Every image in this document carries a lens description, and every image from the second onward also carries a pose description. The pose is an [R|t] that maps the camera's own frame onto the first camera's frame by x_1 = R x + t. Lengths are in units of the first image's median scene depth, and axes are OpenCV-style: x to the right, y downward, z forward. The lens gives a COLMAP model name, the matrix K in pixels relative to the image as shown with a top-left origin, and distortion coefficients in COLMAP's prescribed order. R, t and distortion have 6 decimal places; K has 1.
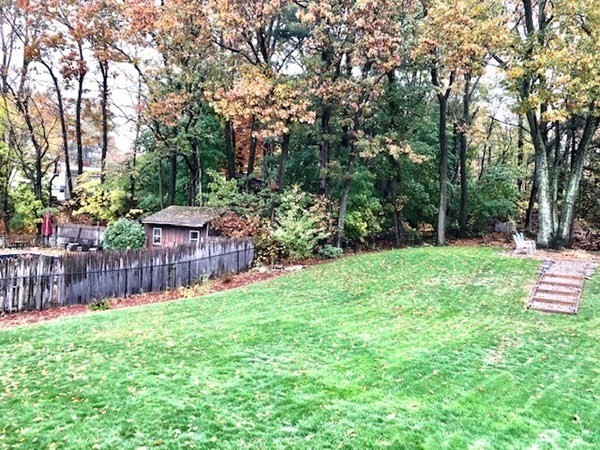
lens RADIAL K [[483.5, 0, 301.8], [0, 483.5, 222.9], [0, 0, 1]] dist [0.059951, -0.113752]
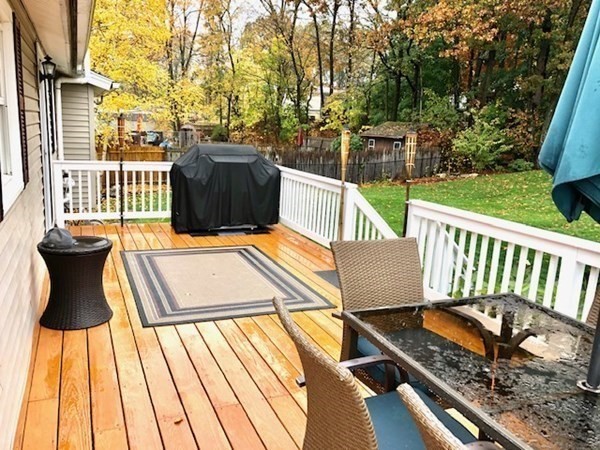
lens RADIAL K [[495.4, 0, 300.0], [0, 495.4, 225.0], [0, 0, 1]] dist [-0.029163, 0.002044]
pose [[0.850199, 0.106011, -0.515678, 0.162948], [-0.025378, 0.986630, 0.160987, 0.020489], [0.525850, -0.123784, 0.841522, -0.118653]]
